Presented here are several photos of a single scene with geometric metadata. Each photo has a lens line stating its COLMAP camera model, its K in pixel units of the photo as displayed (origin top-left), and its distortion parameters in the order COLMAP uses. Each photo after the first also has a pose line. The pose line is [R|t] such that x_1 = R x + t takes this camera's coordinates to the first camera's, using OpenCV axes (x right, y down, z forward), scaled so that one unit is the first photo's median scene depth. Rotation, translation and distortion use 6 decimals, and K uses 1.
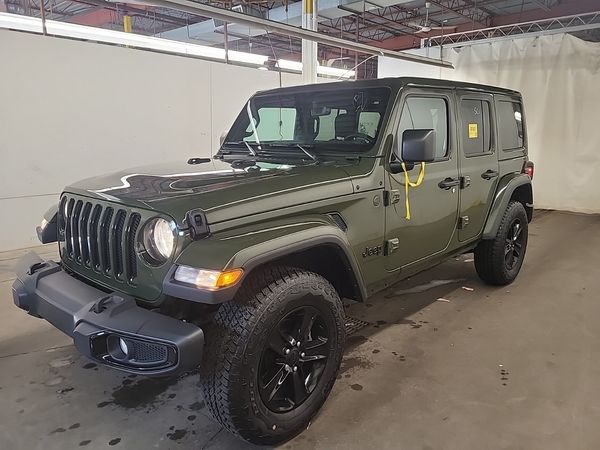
lens RADIAL K [[472.9, 0, 307.1], [0, 472.9, 218.7], [0, 0, 1]] dist [0.027314, 0.015630]
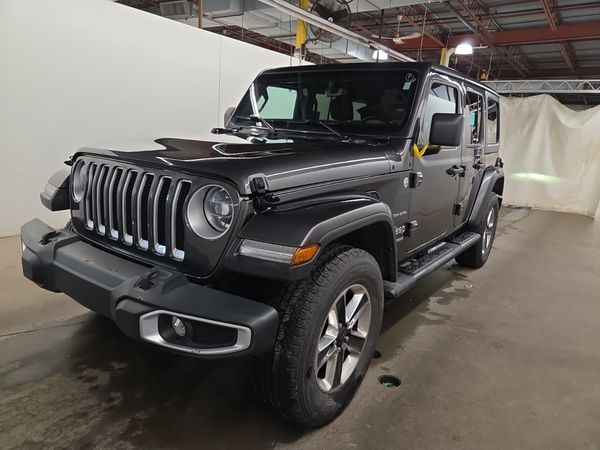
lens RADIAL K [[425.2, 0, 301.3], [0, 425.2, 222.8], [0, 0, 1]] dist [0.031897, -0.010578]
pose [[0.990359, 0.037491, 0.133358, -0.196987], [-0.043056, 0.998307, 0.039097, 0.023321], [-0.131667, -0.044462, 0.990296, 0.134062]]
